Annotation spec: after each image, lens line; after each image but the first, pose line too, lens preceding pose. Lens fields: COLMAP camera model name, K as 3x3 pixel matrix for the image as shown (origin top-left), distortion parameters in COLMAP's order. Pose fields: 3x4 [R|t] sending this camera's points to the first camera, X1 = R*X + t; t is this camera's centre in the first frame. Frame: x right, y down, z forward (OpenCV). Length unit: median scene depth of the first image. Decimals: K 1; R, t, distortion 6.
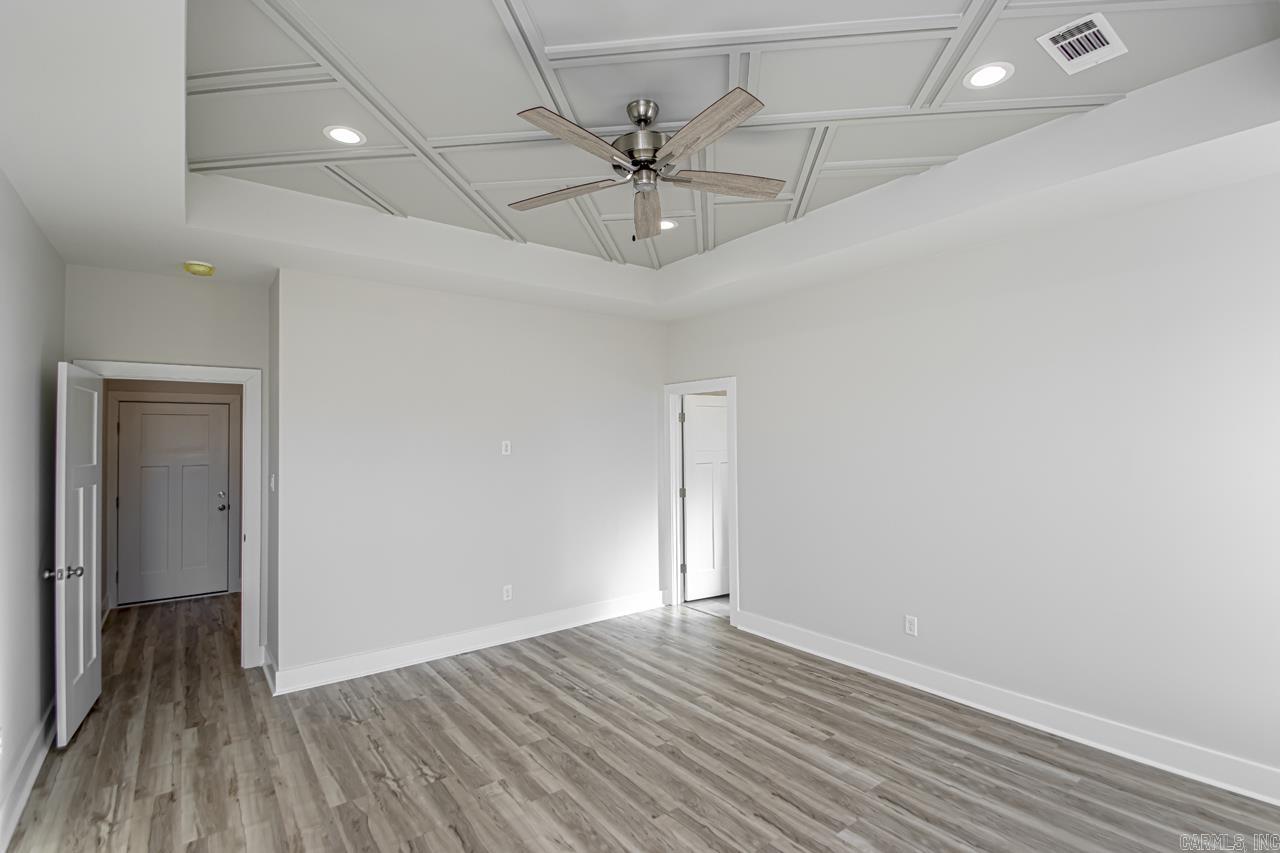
lens RADIAL K [[607.8, 0, 658.3], [0, 607.8, 418.6], [0, 0, 1]] dist [0.019366, -0.015243]
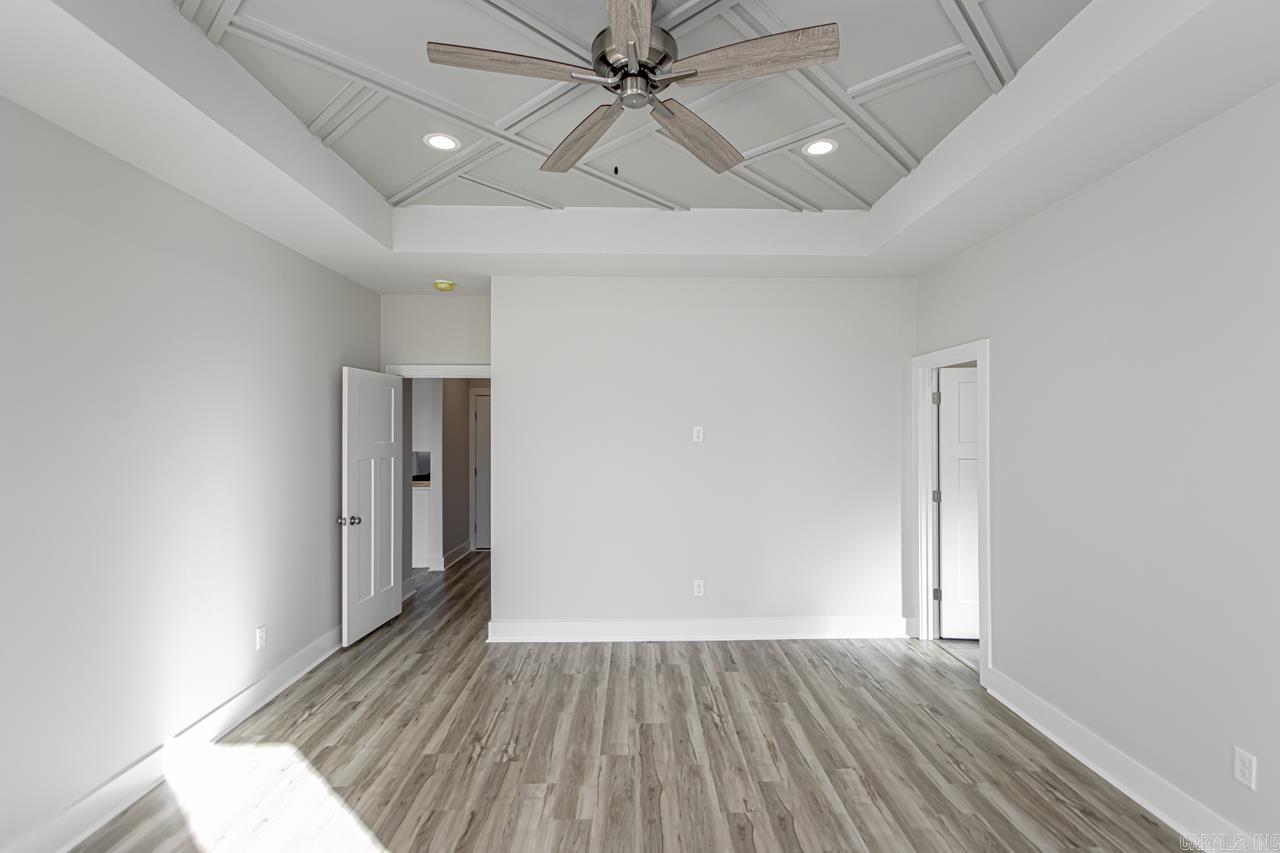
lens RADIAL K [[607.8, 0, 639.9], [0, 607.8, 421.3], [0, 0, 1]] dist [0.019366, -0.015243]
pose [[0.799272, 0.000864, -0.600968, 0.312770], [0.015110, 0.999654, 0.021534, 0.007968], [0.600779, -0.026292, 0.798983, 0.252798]]
